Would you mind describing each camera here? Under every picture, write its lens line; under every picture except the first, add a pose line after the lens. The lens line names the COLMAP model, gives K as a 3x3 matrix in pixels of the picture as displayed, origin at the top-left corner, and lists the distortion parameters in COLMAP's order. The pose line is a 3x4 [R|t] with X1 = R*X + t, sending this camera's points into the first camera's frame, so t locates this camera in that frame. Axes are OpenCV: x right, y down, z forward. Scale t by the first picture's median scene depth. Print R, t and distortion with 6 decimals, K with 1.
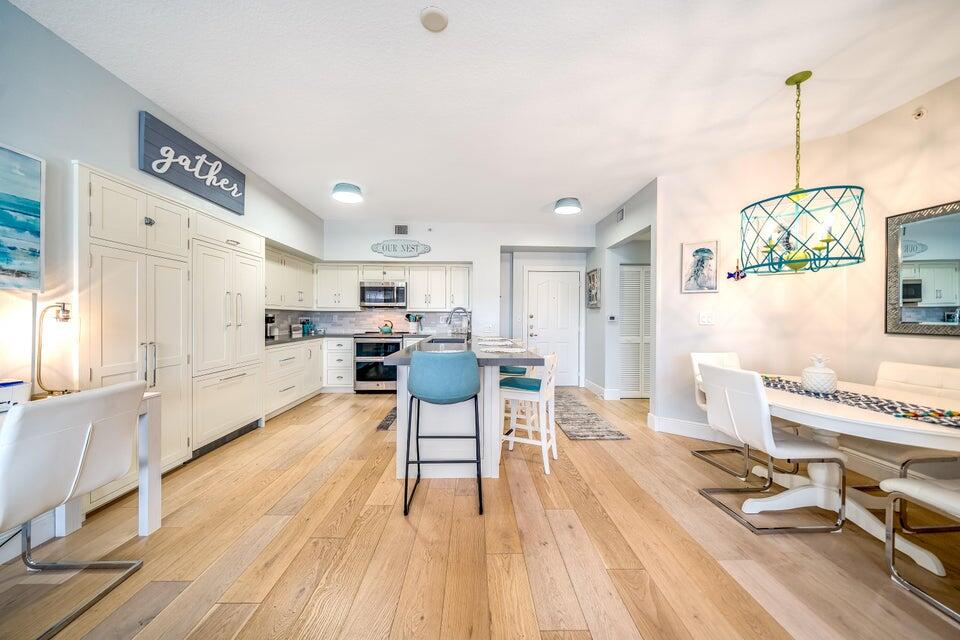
lens RADIAL K [[327.4, 0, 479.2], [0, 327.4, 316.7], [0, 0, 1]] dist [-0.007283, -0.000161]
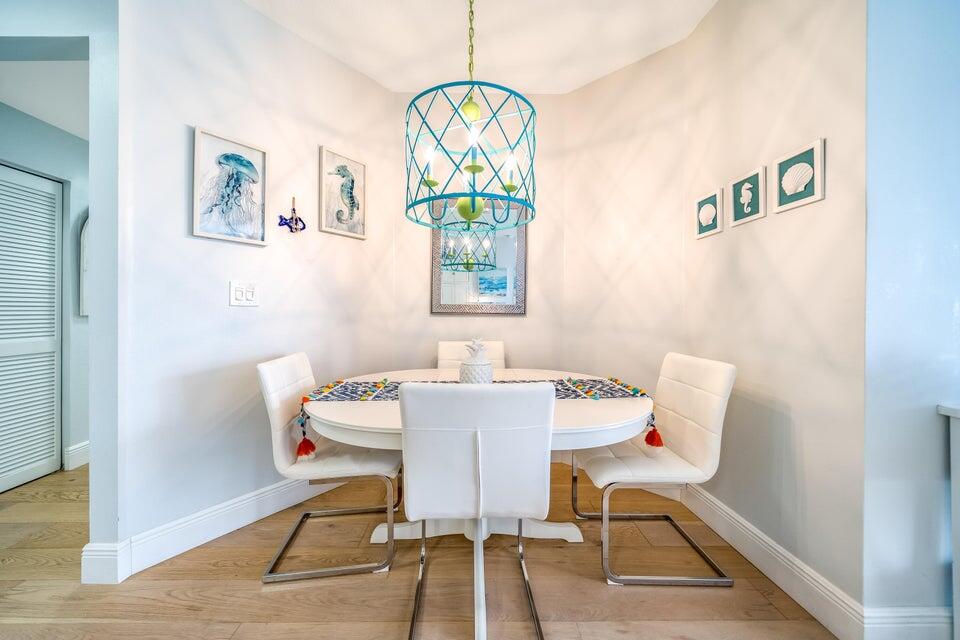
lens RADIAL K [[327.4, 0, 472.9], [0, 327.4, 313.5], [0, 0, 1]] dist [-0.007283, -0.000161]
pose [[0.010433, -0.008478, 0.999910, 0.218998], [-0.008183, 0.999930, 0.008563, 0.036730], [-0.999912, -0.008272, 0.010363, 0.766016]]
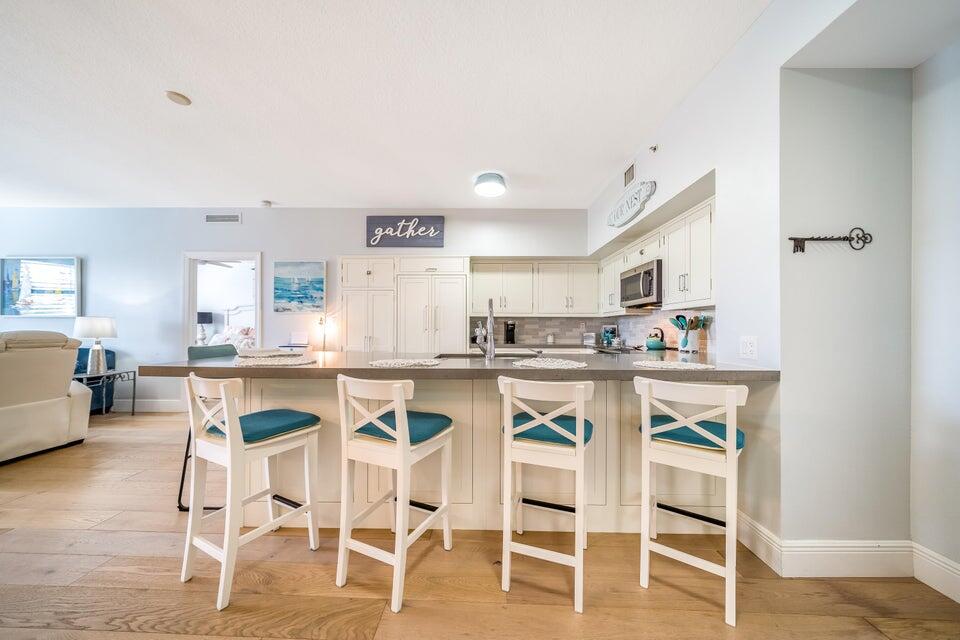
lens RADIAL K [[327.4, 0, 476.3], [0, 327.4, 330.1], [0, 0, 1]] dist [-0.007283, -0.000161]
pose [[-0.051500, -0.007005, -0.998648, 0.724296], [-0.001783, 0.999974, -0.006922, 0.045810], [0.998671, 0.001424, -0.051511, 1.460233]]
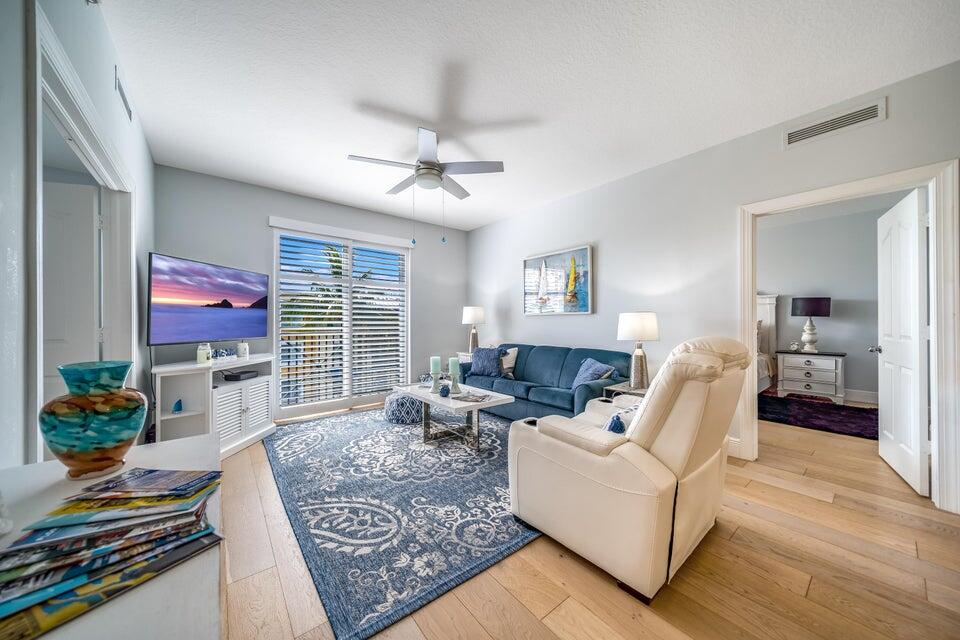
lens RADIAL K [[329.5, 0, 484.7], [0, 329.5, 321.9], [0, 0, 1]] dist [-0.005504, 0.000553]
pose [[-0.791480, -0.003688, -0.611183, 0.455775], [0.001375, 0.999969, -0.007815, 0.019807], [0.611193, -0.007026, -0.791450, 0.236612]]
